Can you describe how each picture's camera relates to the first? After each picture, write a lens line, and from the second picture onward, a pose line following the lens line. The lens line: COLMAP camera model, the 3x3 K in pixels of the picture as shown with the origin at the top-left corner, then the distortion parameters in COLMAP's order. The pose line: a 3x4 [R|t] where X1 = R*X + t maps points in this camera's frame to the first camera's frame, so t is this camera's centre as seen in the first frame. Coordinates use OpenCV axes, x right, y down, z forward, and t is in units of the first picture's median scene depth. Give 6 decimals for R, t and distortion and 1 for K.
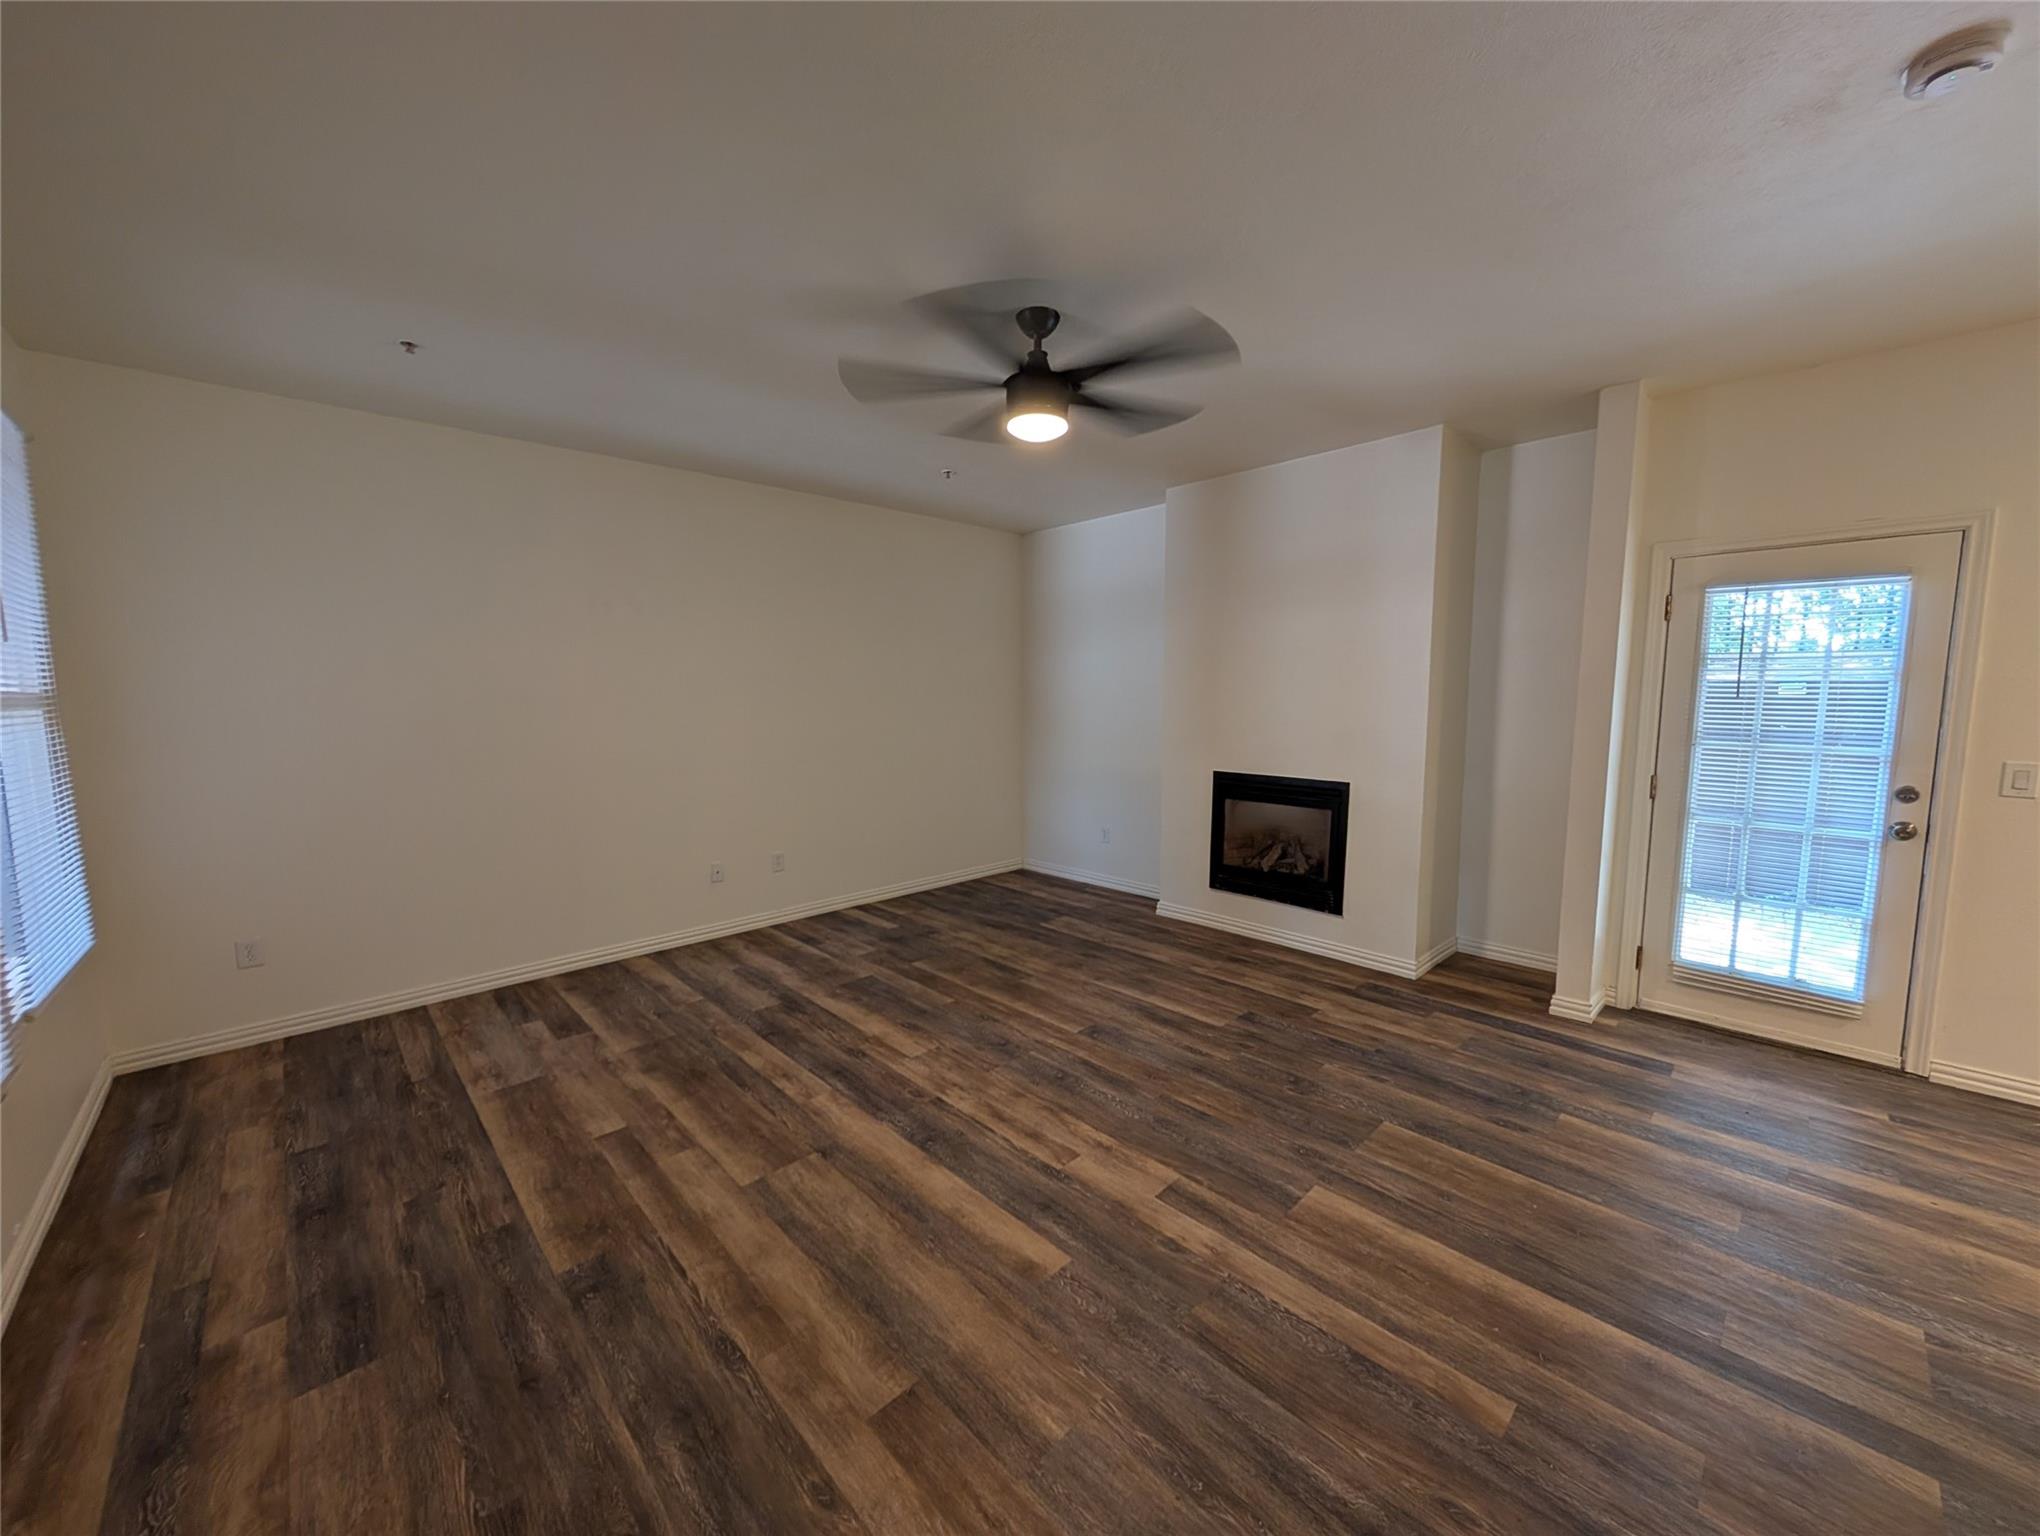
lens RADIAL K [[769.9, 0, 1016.7], [0, 769.9, 768.8], [0, 0, 1]] dist [-0.001423, 0.000004]
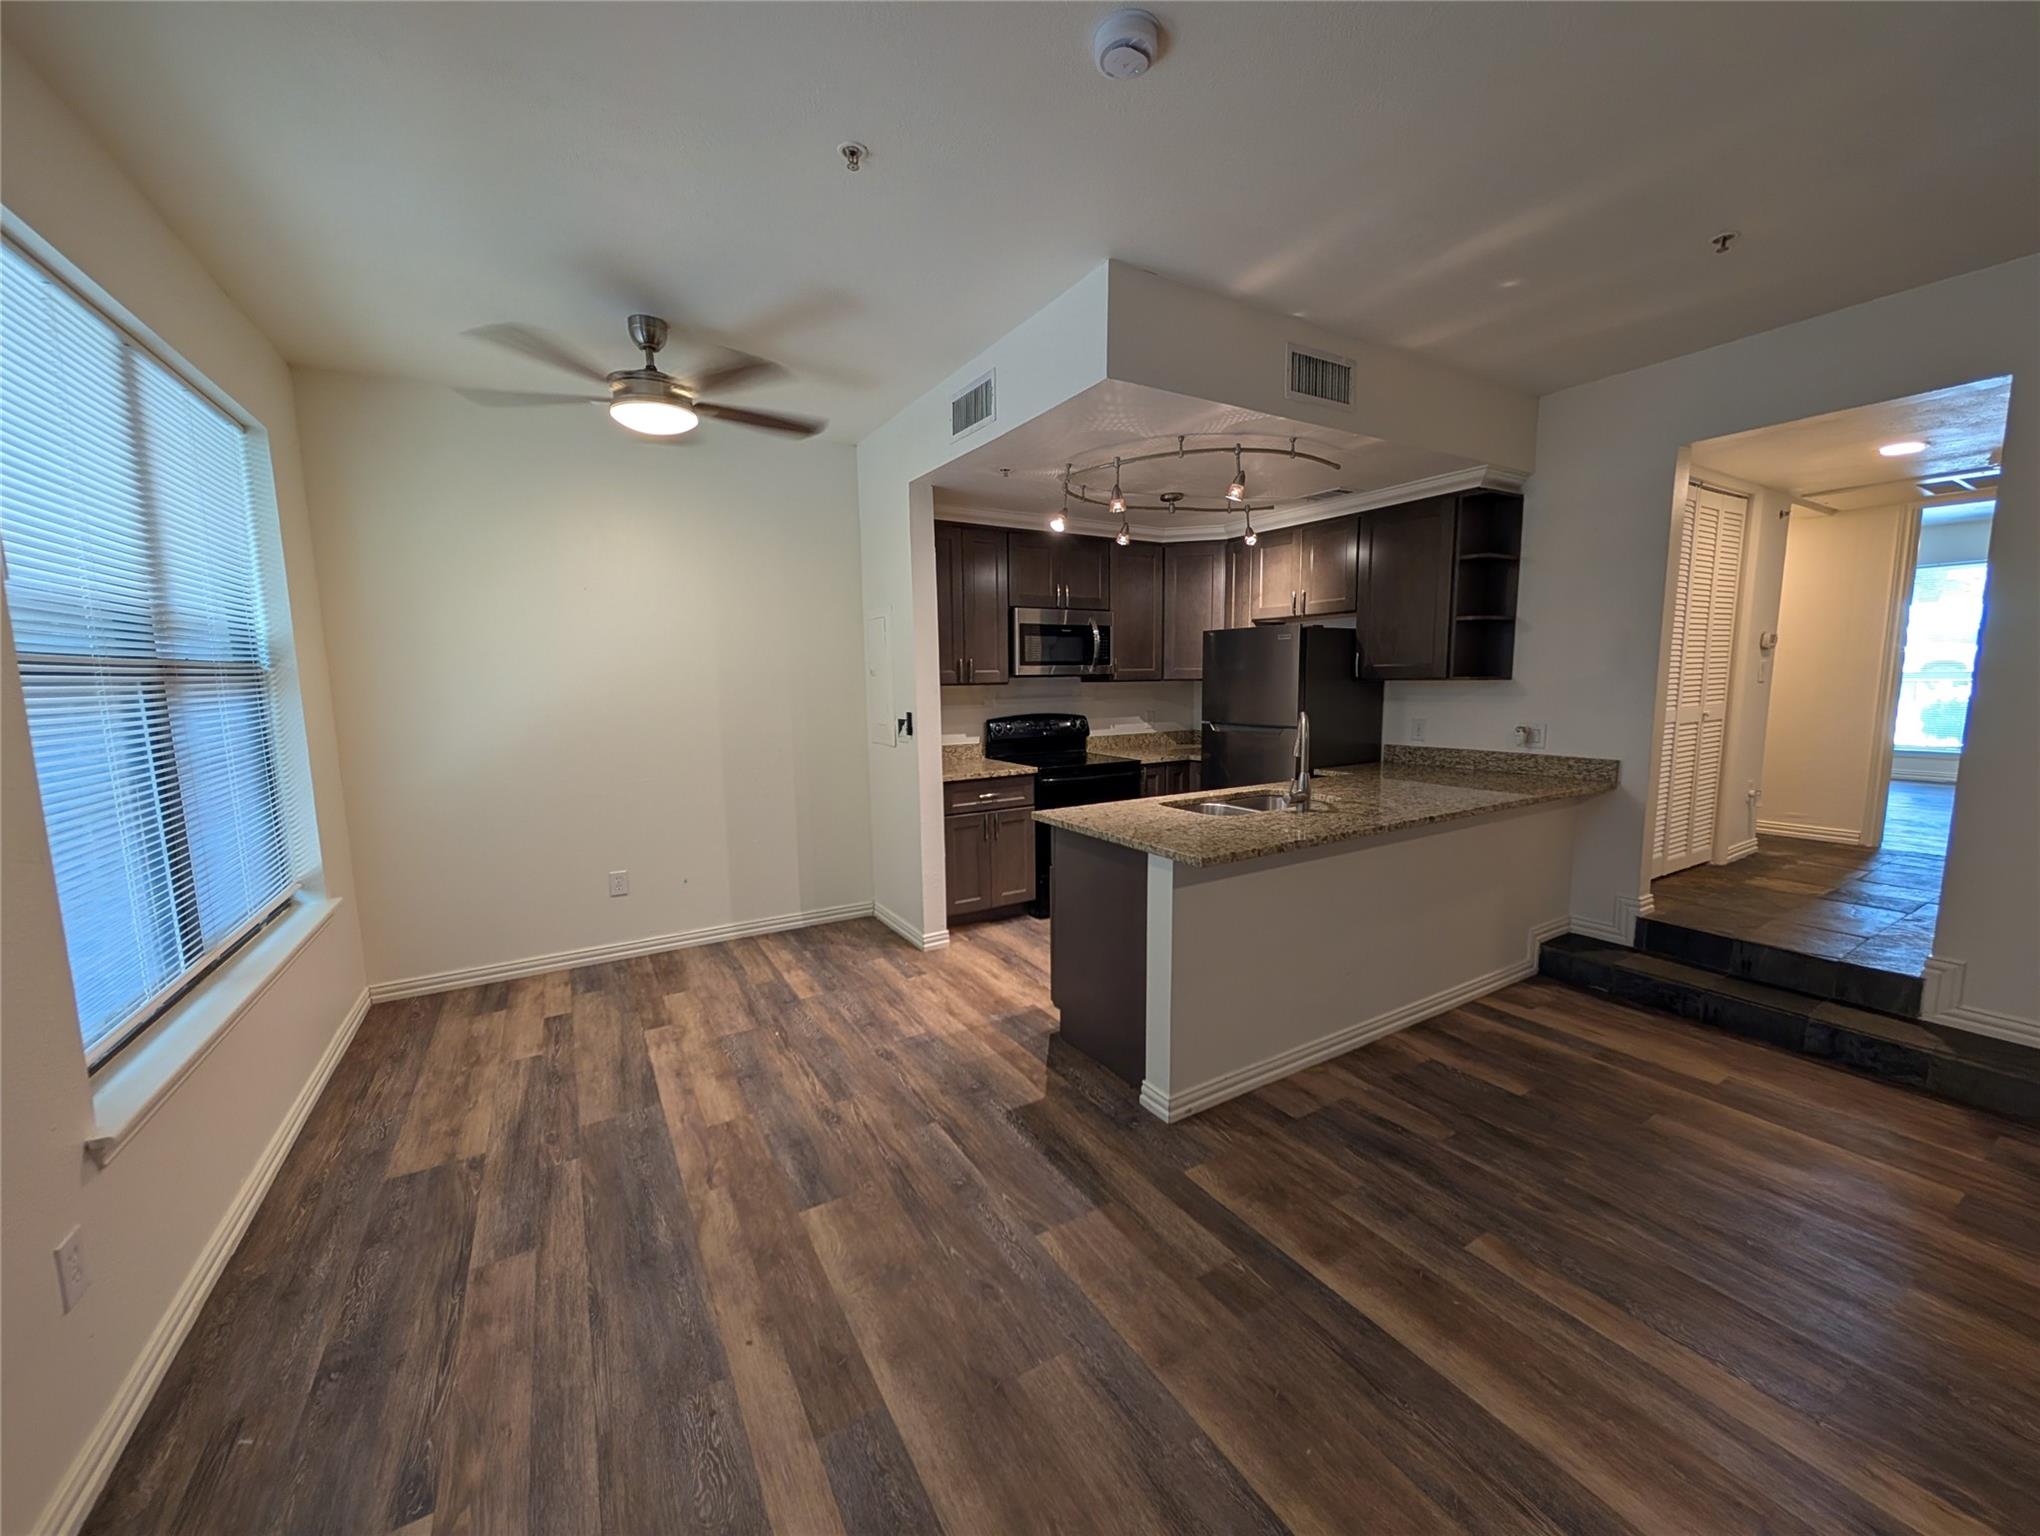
lens RADIAL K [[769.9, 0, 1016.7], [0, 769.9, 768.8], [0, 0, 1]] dist [-0.001423, 0.000004]
pose [[-0.974885, -0.007603, 0.222580, 0.579769], [0.042437, 0.974764, 0.219166, -0.105204], [-0.218629, 0.223107, -0.949960, 1.152642]]
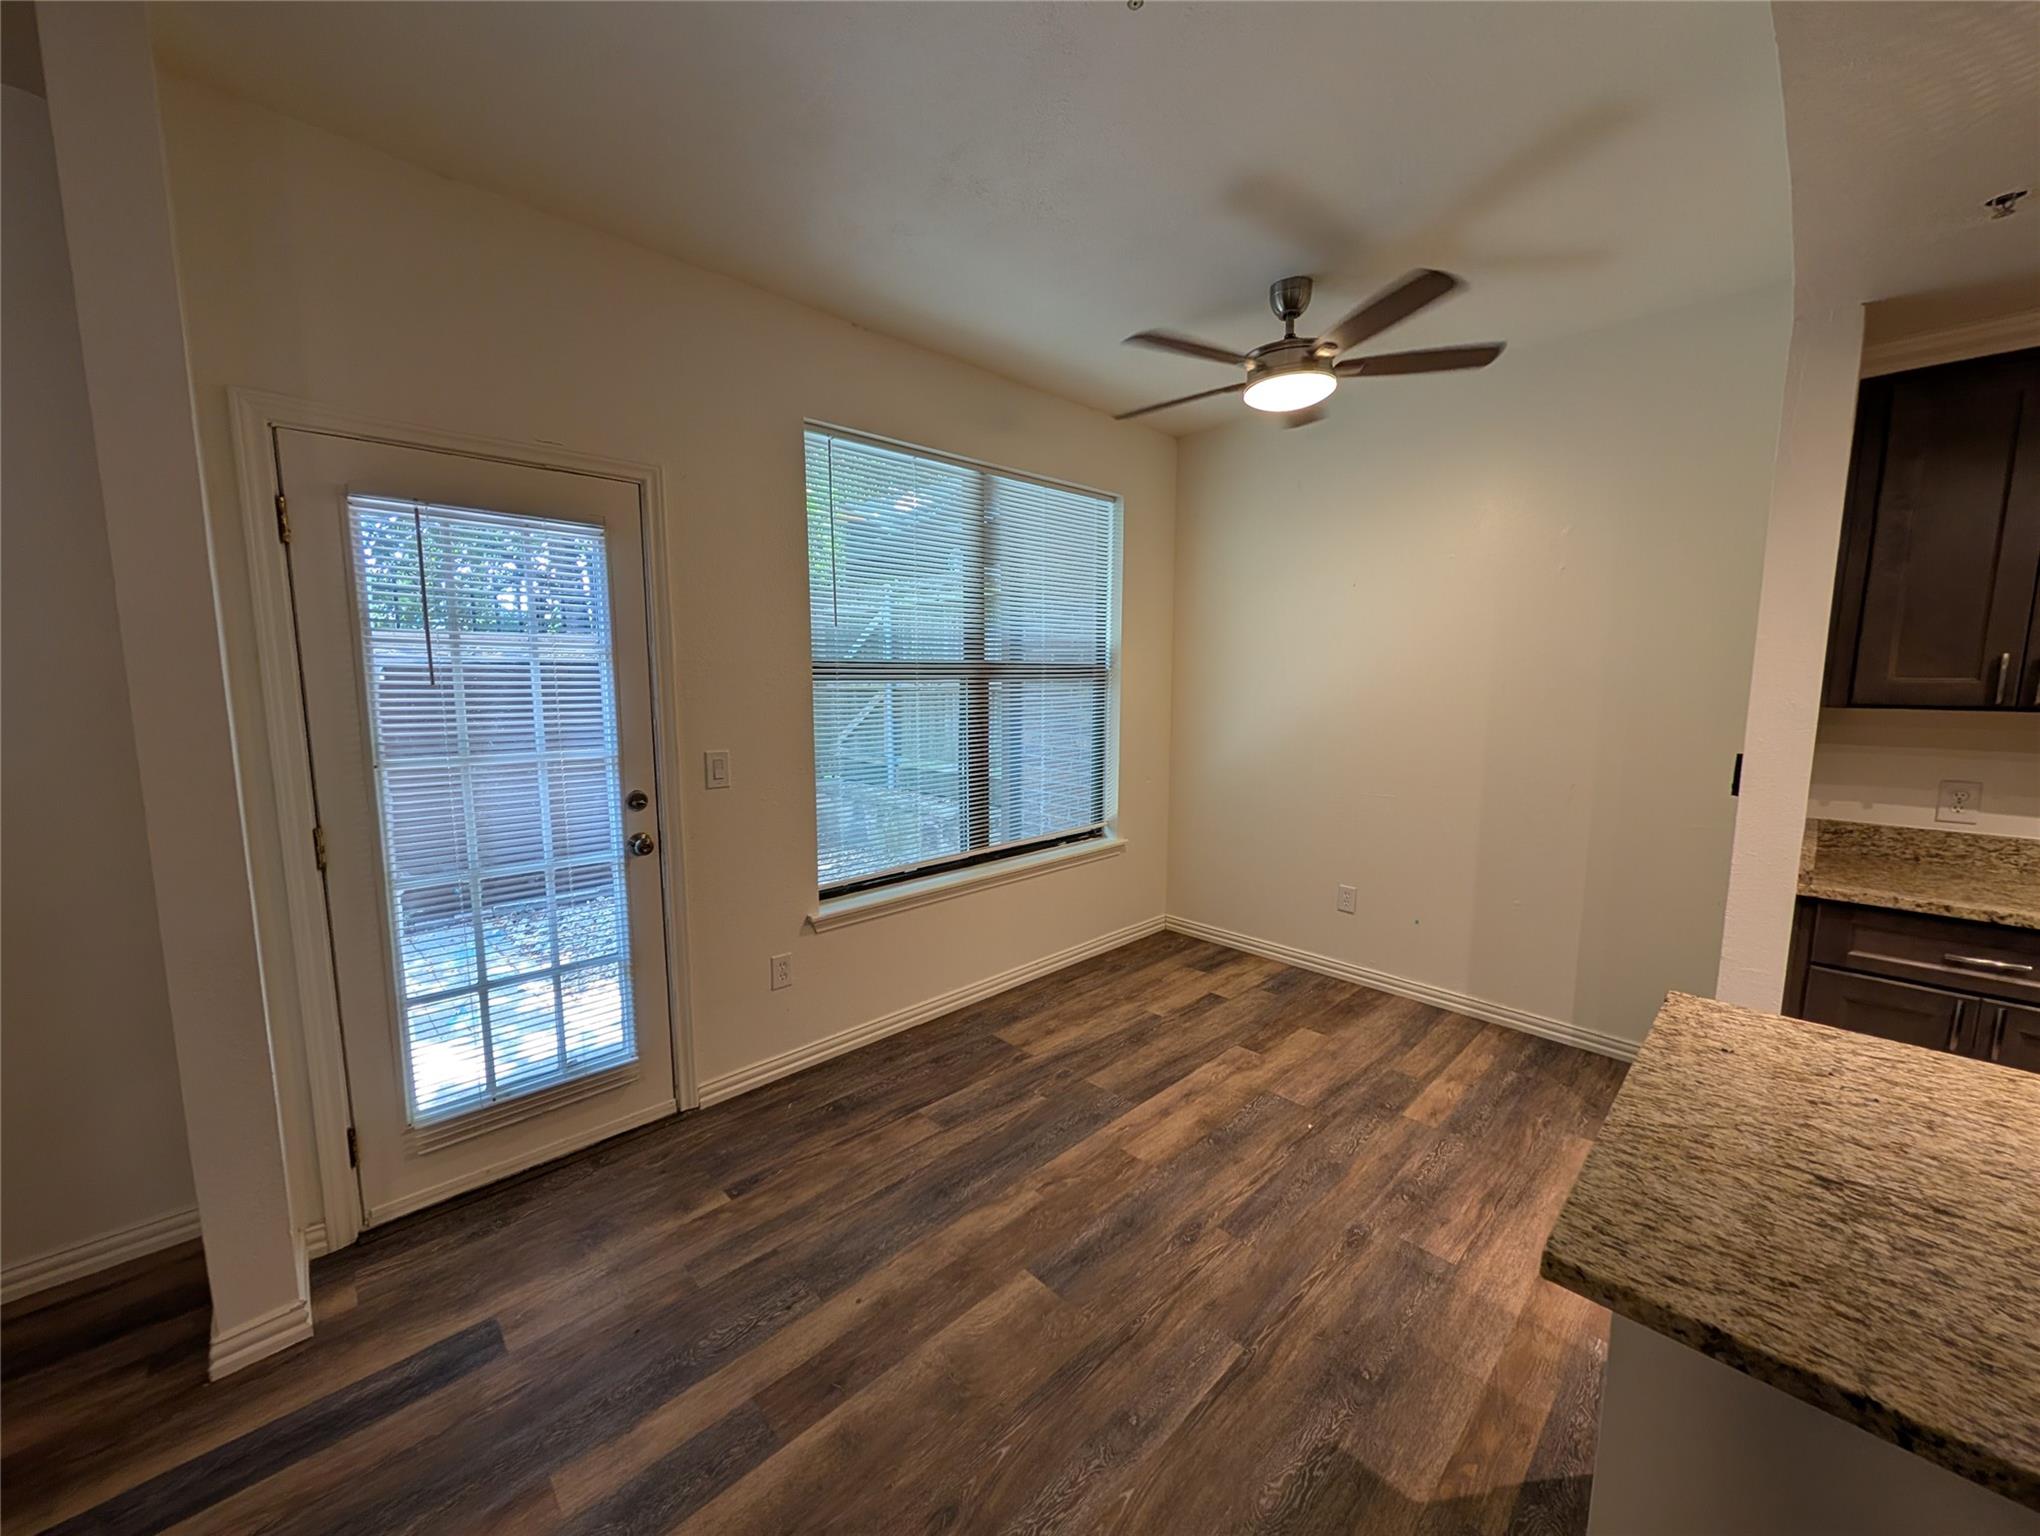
lens RADIAL K [[769.9, 0, 1016.7], [0, 769.9, 768.8], [0, 0, 1]] dist [-0.001423, 0.000004]
pose [[-0.006215, -0.119515, 0.992813, 0.332800], [0.098357, 0.987945, 0.119545, -0.058865], [-0.995132, 0.098393, 0.005615, 0.578360]]
